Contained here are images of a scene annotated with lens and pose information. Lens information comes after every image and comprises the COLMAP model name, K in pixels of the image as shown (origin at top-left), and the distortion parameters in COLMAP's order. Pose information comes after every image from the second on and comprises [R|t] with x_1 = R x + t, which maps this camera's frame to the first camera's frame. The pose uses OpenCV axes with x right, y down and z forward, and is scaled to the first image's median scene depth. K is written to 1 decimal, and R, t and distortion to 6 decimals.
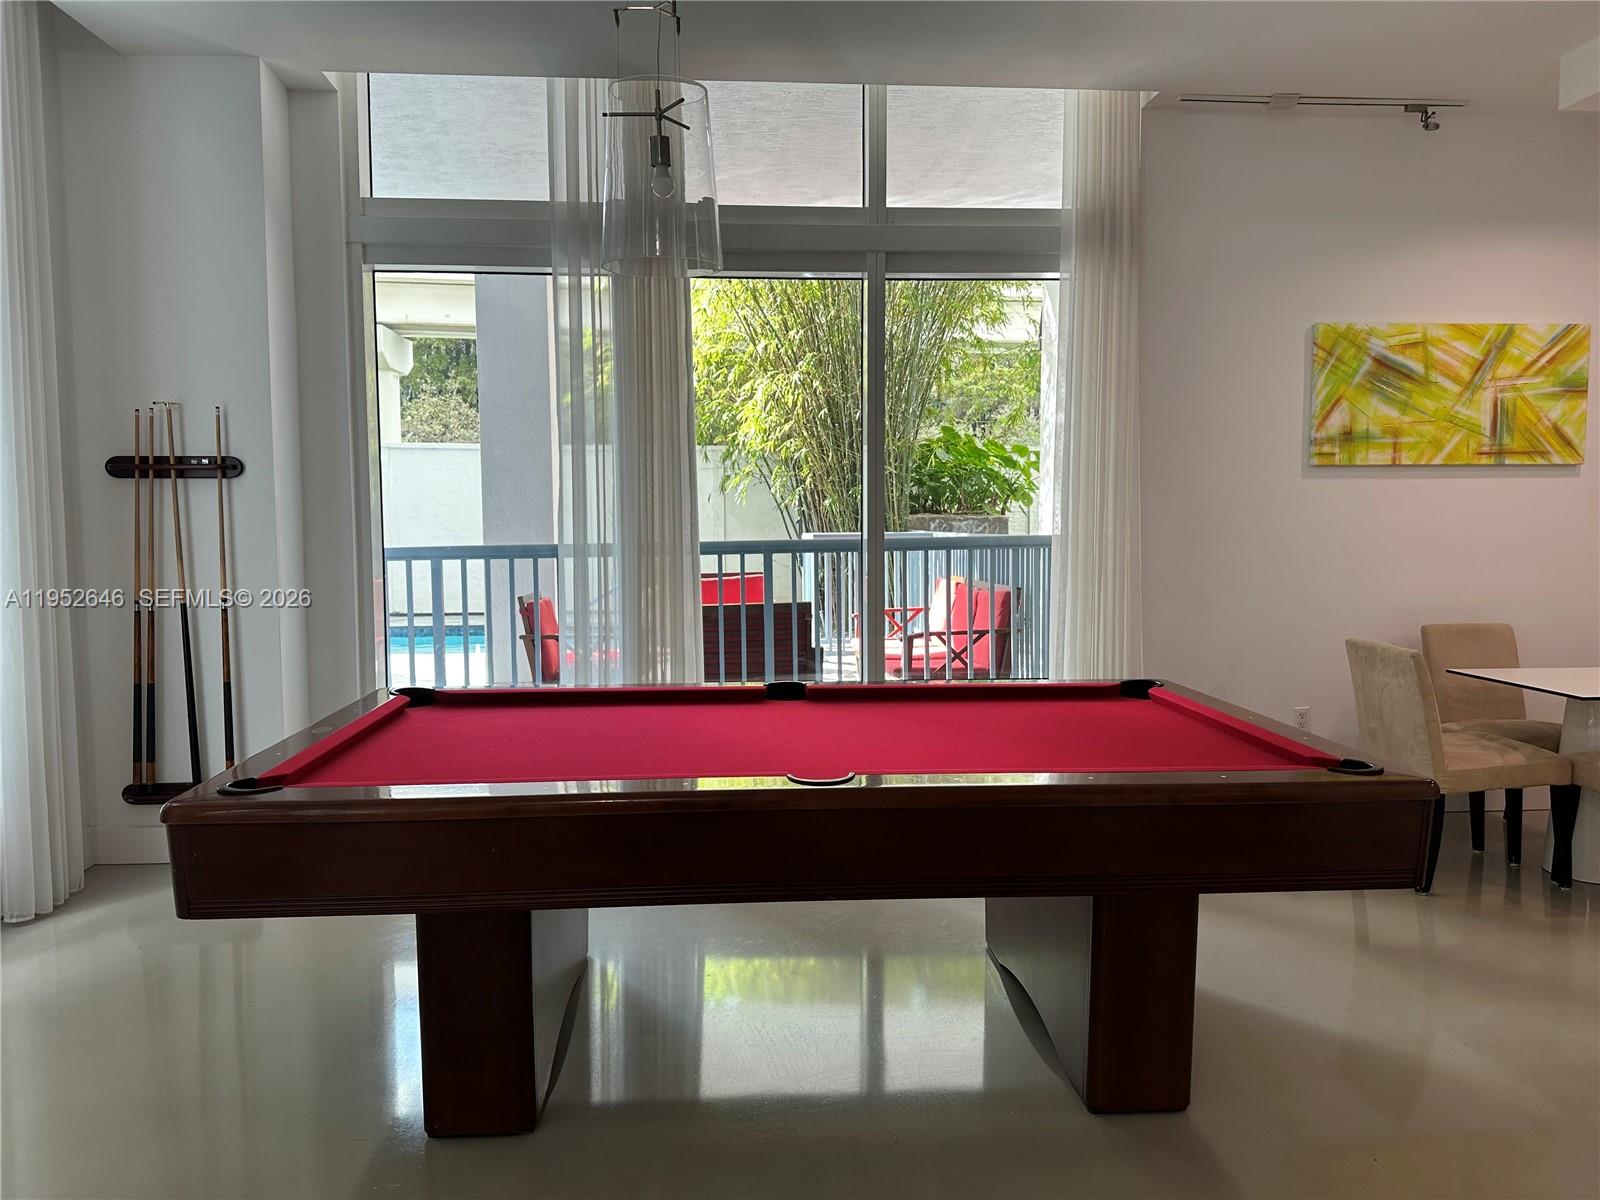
lens RADIAL K [[1138.4, 0, 773.4], [0, 1138.4, 584.7], [0, 0, 1]] dist [0.060622, -0.080640]
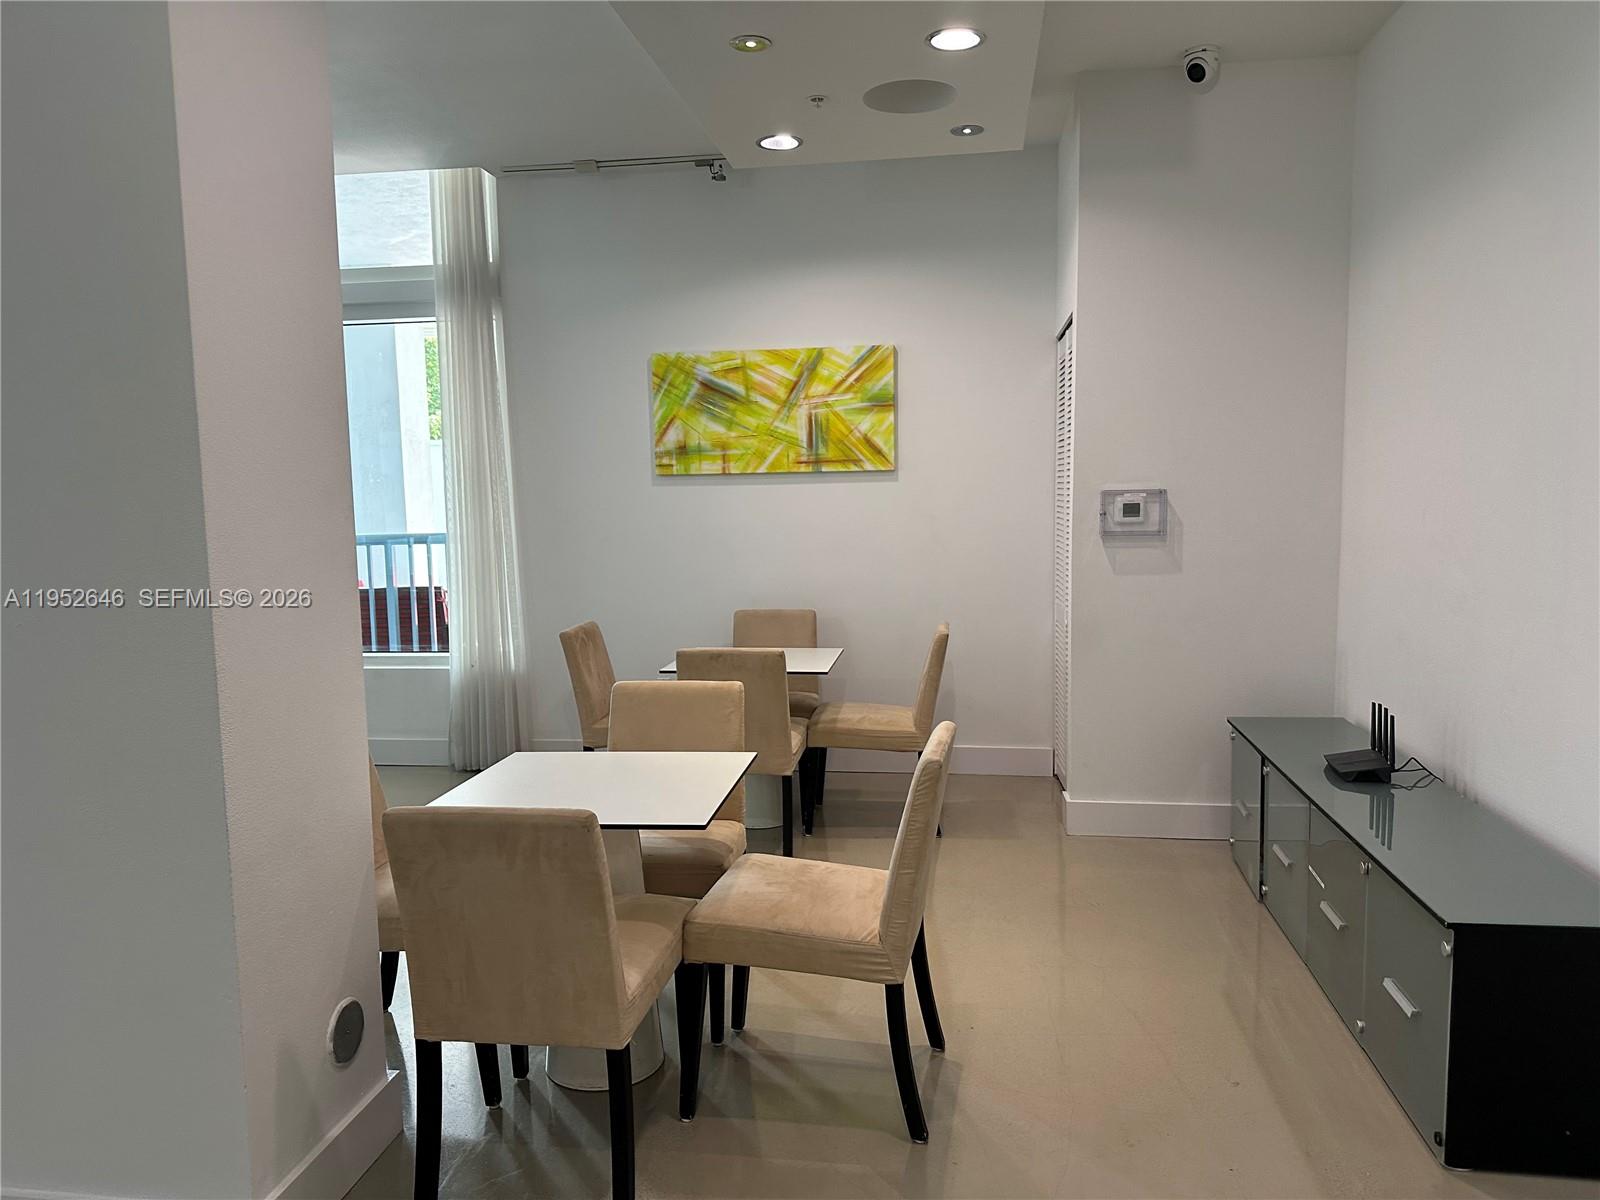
lens RADIAL K [[1138.4, 0, 814.0], [0, 1138.4, 638.2], [0, 0, 1]] dist [0.060622, -0.080640]
pose [[0.980557, 0.012712, -0.195822, 0.860253], [0.001031, 0.997552, 0.069920, -0.018048], [0.196232, -0.068763, 0.978144, -0.132085]]
